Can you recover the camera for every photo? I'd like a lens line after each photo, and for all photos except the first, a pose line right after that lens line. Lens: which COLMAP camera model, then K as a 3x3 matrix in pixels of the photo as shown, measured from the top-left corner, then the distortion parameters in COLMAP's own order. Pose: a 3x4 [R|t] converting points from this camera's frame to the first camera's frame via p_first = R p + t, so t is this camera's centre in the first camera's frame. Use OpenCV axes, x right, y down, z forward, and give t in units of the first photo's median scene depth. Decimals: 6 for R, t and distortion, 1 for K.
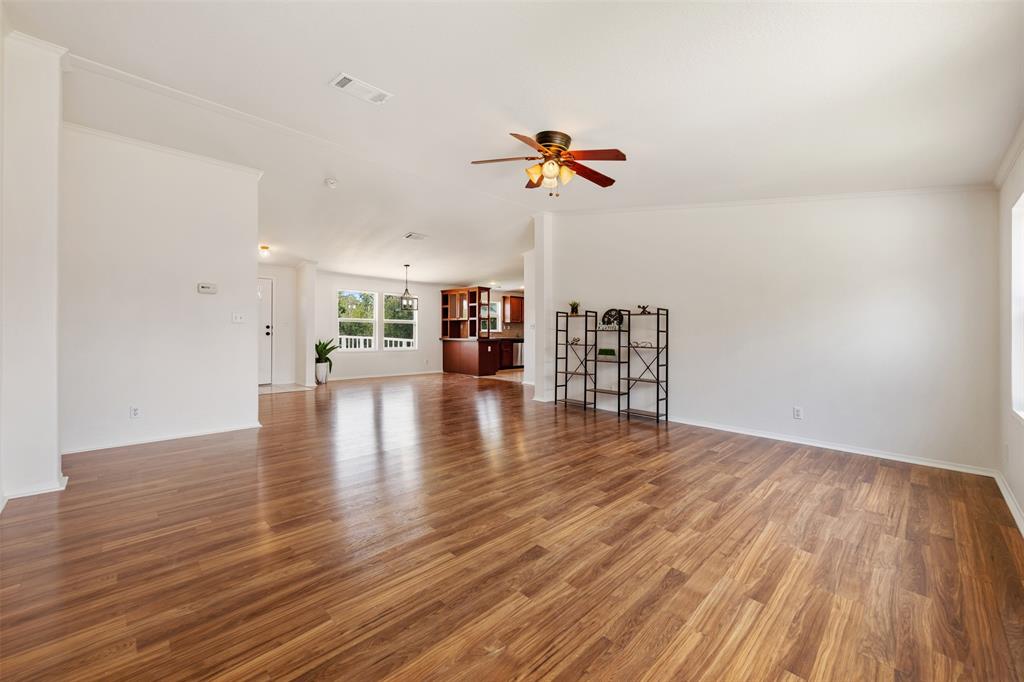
lens RADIAL K [[414.0, 0, 507.4], [0, 414.0, 332.9], [0, 0, 1]] dist [0.035216, 0.000178]
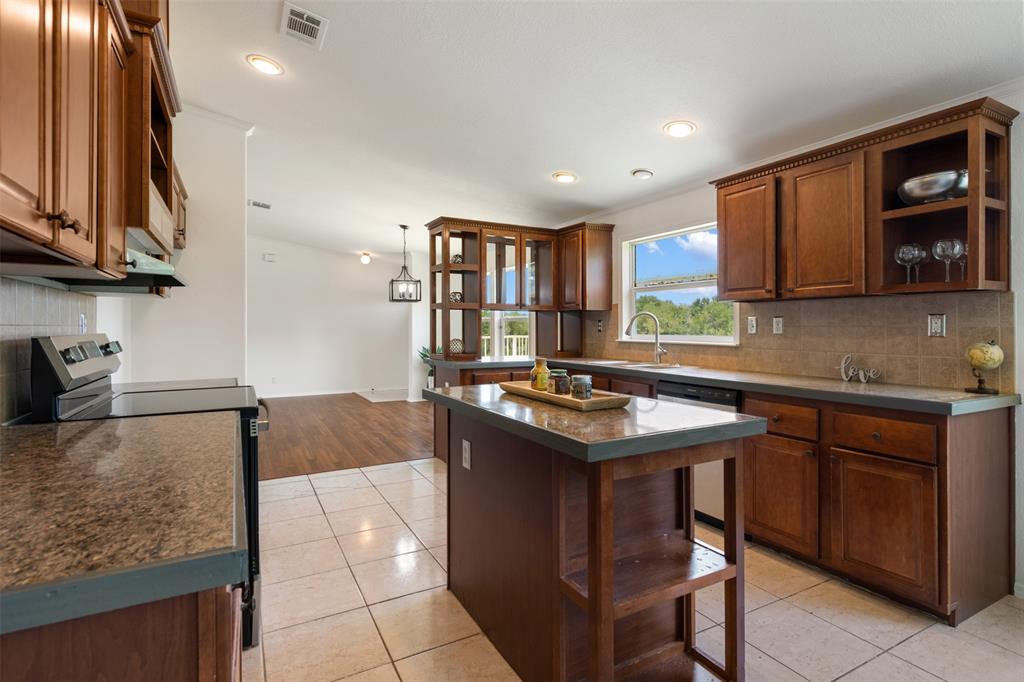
lens RADIAL K [[506.0, 0, 510.9], [0, 506.0, 326.2], [0, 0, 1]] dist [0.002845, 0.000257]
pose [[-0.287520, -0.007671, -0.957744, 0.320827], [-0.001880, 0.999971, -0.007444, -0.012451], [0.957773, -0.000339, -0.287526, 1.082476]]
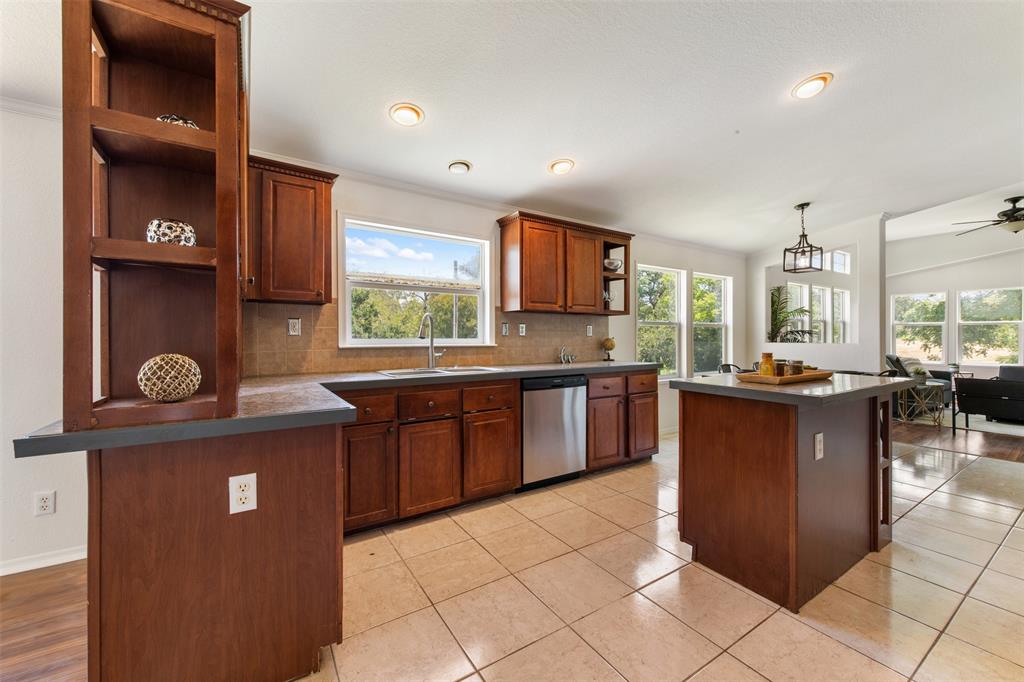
lens RADIAL K [[414.0, 0, 507.4], [0, 414.0, 332.9], [0, 0, 1]] dist [0.035216, 0.000178]
pose [[0.974795, -0.004415, -0.223060, 0.065356], [0.003461, 0.999983, -0.004668, -0.011326], [0.223077, 0.003778, 0.974793, 0.821318]]
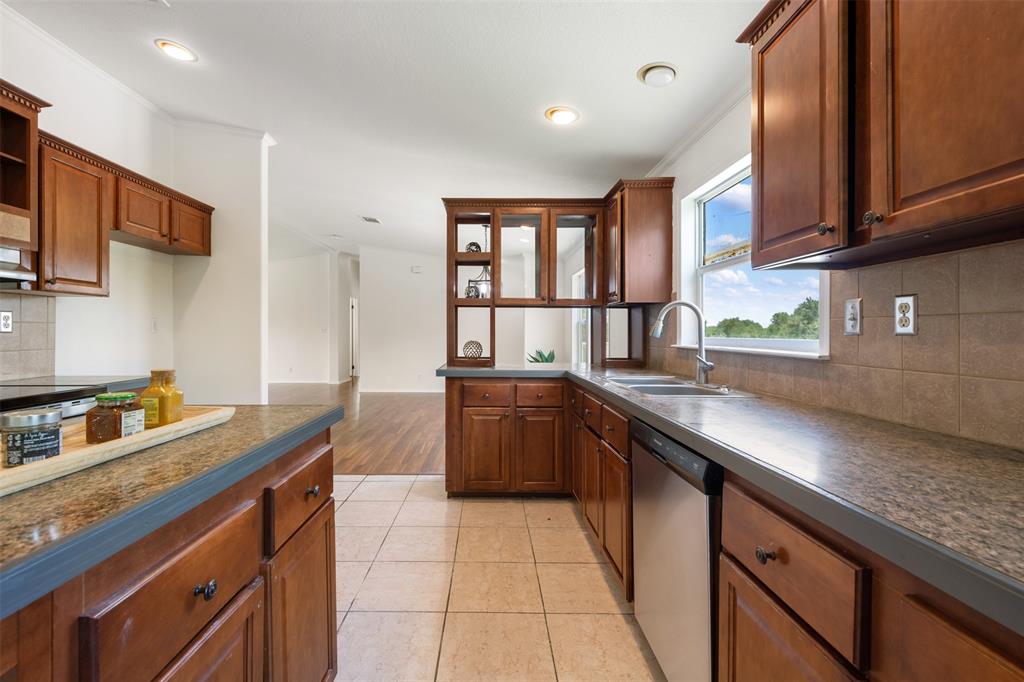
lens RADIAL K [[452.1, 0, 493.3], [0, 452.1, 337.7], [0, 0, 1]] dist [0.024208, -0.000389]
pose [[-0.709963, 0.004876, -0.704223, 0.156183], [-0.000935, 0.999969, 0.007866, -0.010395], [0.704239, 0.006243, -0.709936, 1.154117]]
